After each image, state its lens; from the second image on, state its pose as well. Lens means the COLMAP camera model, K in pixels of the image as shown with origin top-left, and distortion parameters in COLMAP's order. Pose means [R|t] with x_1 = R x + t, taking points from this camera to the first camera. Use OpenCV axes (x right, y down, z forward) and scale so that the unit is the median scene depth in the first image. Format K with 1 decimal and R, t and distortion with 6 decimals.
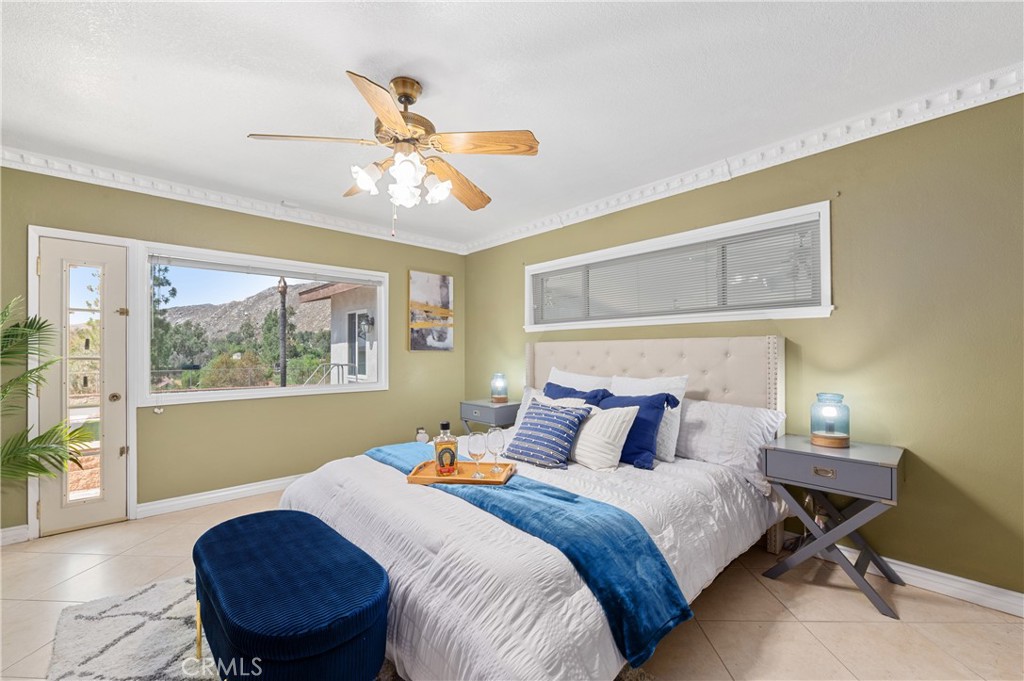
lens RADIAL K [[415.2, 0, 509.2], [0, 415.2, 348.7], [0, 0, 1]] dist [-0.001422, -0.000067]
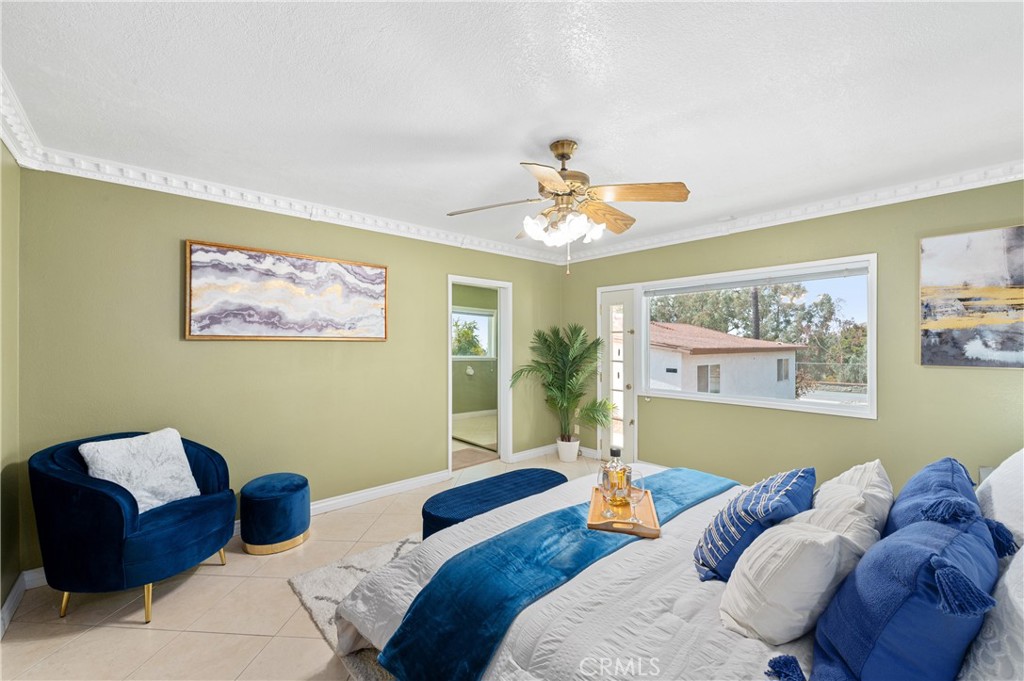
lens RADIAL K [[415.2, 0, 511.8], [0, 415.2, 341.5], [0, 0, 1]] dist [-0.001422, -0.000067]
pose [[-0.011070, -0.001169, -0.999938, 0.401653], [0.008651, 0.999962, -0.001265, -0.036051], [0.999901, -0.008665, -0.011060, 0.376527]]
